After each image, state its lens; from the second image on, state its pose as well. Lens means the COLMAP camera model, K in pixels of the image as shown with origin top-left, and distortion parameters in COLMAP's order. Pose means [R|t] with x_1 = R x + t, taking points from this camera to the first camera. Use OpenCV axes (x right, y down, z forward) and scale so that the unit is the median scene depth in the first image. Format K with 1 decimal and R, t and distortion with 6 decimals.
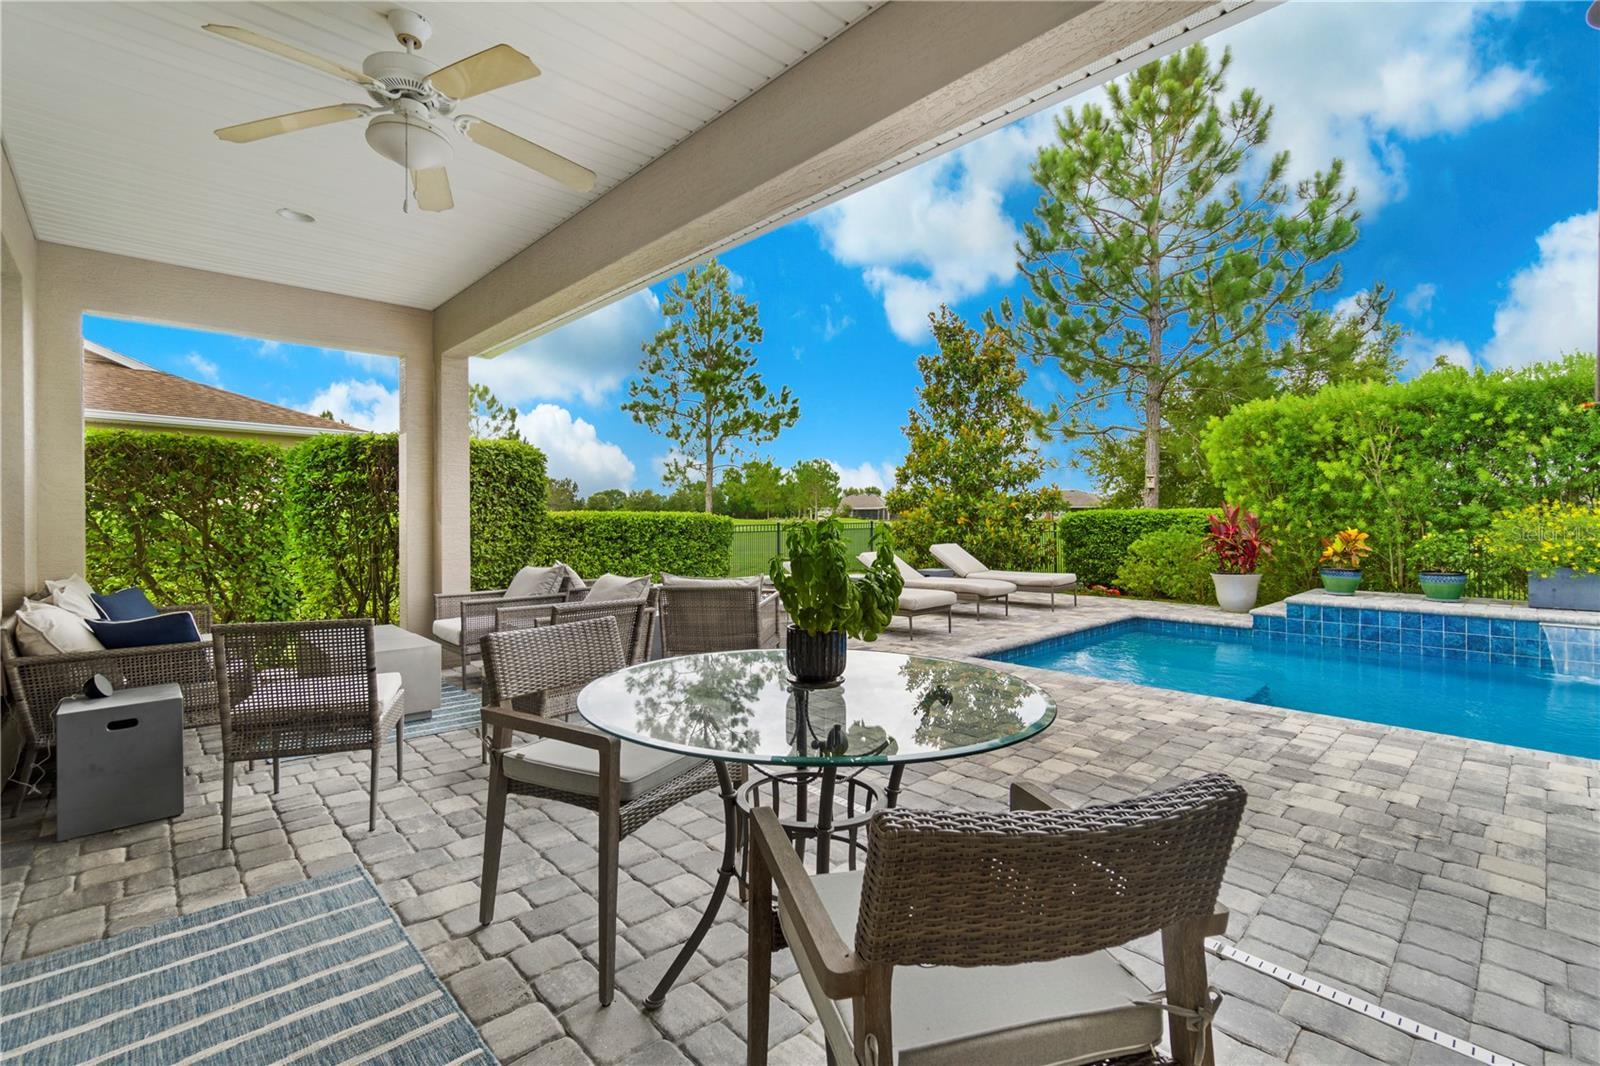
lens RADIAL K [[707.8, 0, 793.5], [0, 707.8, 519.5], [0, 0, 1]] dist [-0.002346, 0.000171]
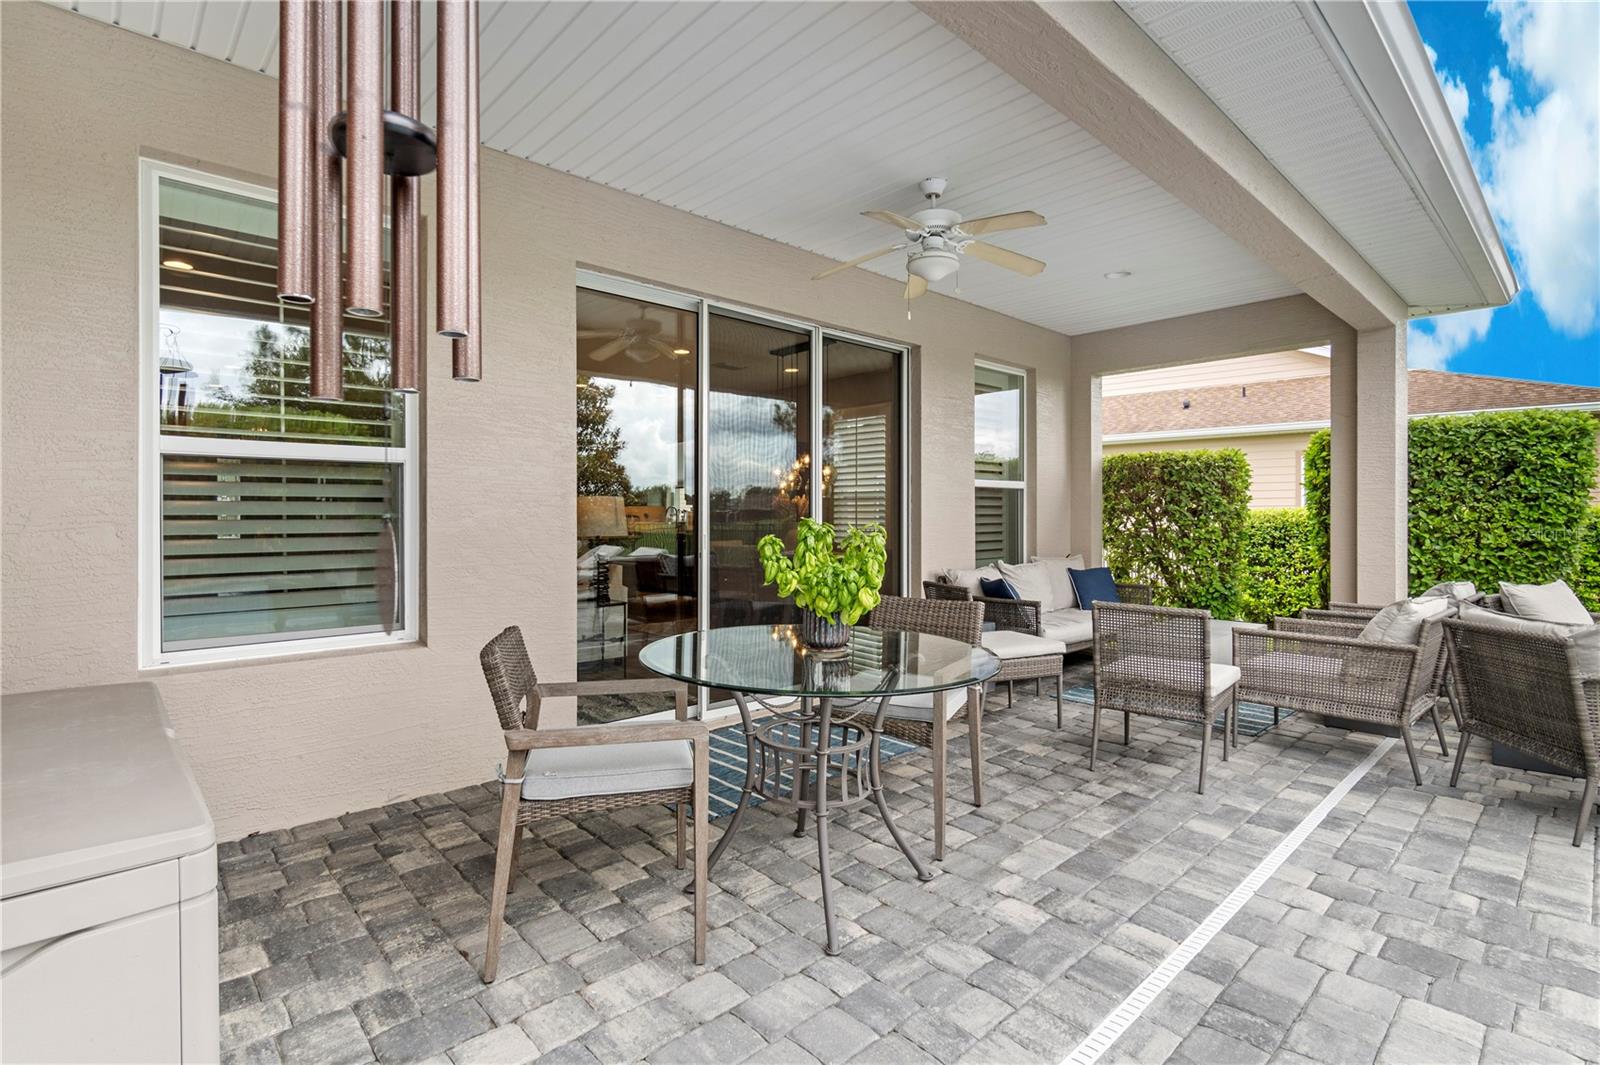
lens RADIAL K [[779.3, 0, 796.7], [0, 779.3, 518.4], [0, 0, 1]] dist [-0.004351, 0.000567]
pose [[0.006239, 0.003146, -0.999976, 0.332008], [-0.003538, 0.999989, 0.003124, -0.000863], [0.999974, 0.003518, 0.006250, 0.226885]]
